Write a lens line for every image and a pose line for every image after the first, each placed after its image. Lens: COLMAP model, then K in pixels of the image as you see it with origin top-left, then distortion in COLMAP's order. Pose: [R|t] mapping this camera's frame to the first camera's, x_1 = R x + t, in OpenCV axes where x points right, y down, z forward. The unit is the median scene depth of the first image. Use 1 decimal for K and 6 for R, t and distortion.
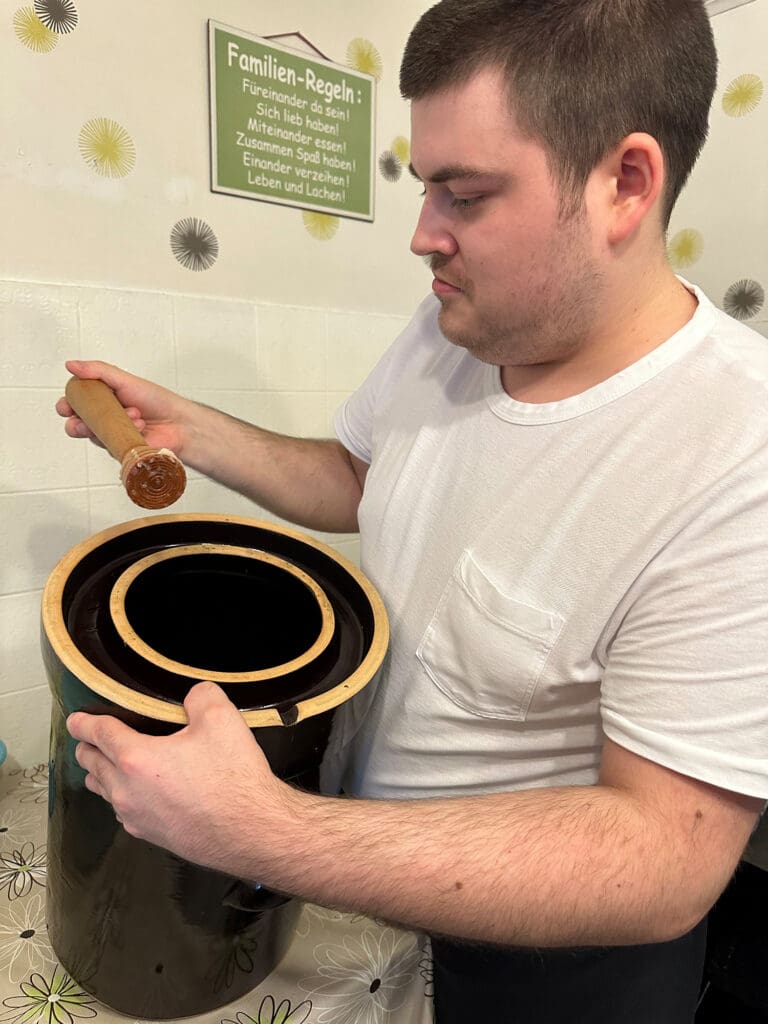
lens RADIAL K [[703.1, 0, 384.0], [0, 703.1, 512.0], [0, 0, 1]] dist [0.004135, 0.002006]
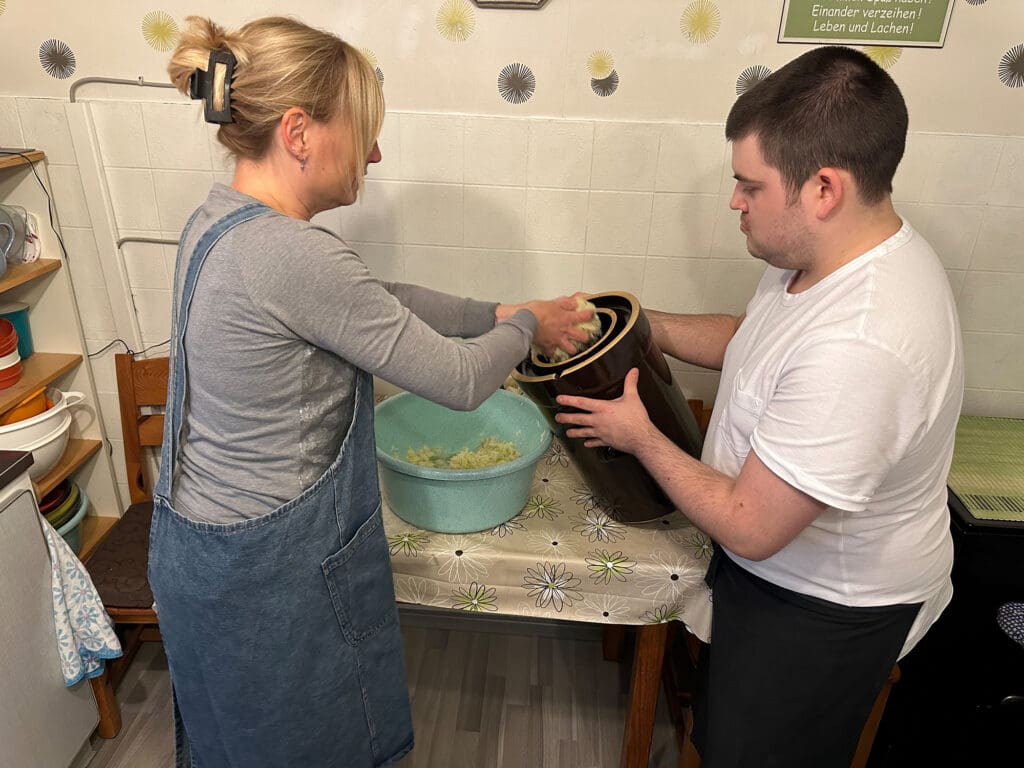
lens RADIAL K [[703.1, 0, 512.0], [0, 703.1, 384.0], [0, 0, 1]] dist [0.004135, 0.002006]
pose [[0.767248, 0.231122, -0.598258, 0.937957], [-0.132145, 0.969764, 0.205172, -0.239233], [0.627589, -0.078361, 0.774591, -1.000245]]
